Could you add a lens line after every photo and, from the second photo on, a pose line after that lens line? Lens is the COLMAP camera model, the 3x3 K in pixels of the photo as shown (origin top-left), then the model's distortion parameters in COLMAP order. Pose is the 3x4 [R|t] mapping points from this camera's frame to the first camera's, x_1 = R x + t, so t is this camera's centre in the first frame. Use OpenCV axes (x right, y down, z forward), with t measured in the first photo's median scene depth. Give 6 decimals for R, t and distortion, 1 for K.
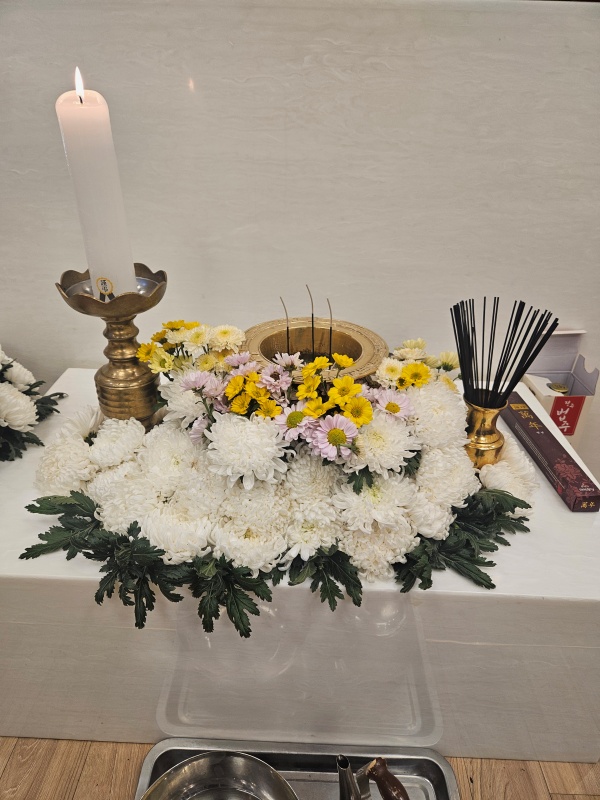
lens RADIAL K [[546.0, 0, 302.0], [0, 546.0, 401.1], [0, 0, 1]] dist [0.066131, -0.030924]
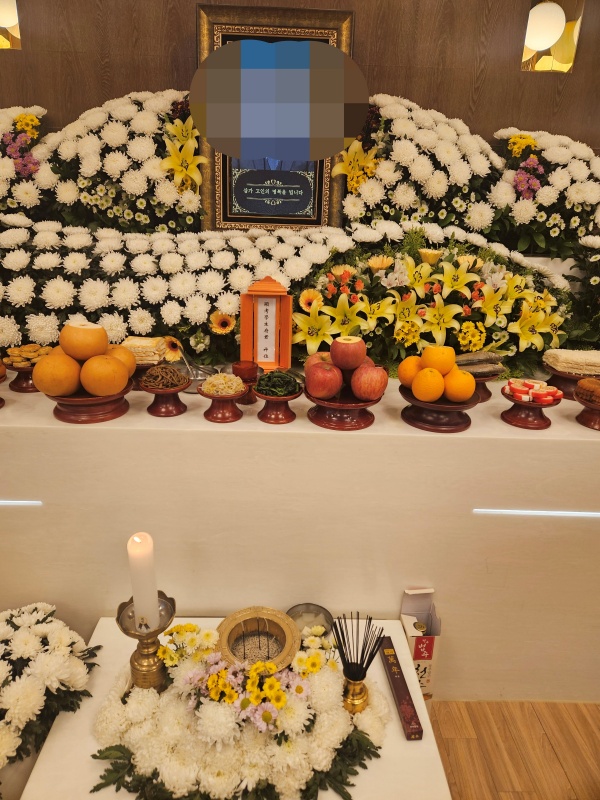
lens RADIAL K [[546.0, 0, 299.8], [0, 546.0, 395.9], [0, 0, 1]] dist [0.066131, -0.030924]
pose [[0.999036, -0.007666, 0.043214, 0.095954], [0.014605, 0.986580, -0.162626, -0.663551], [-0.041388, 0.163101, 0.985741, -1.002682]]
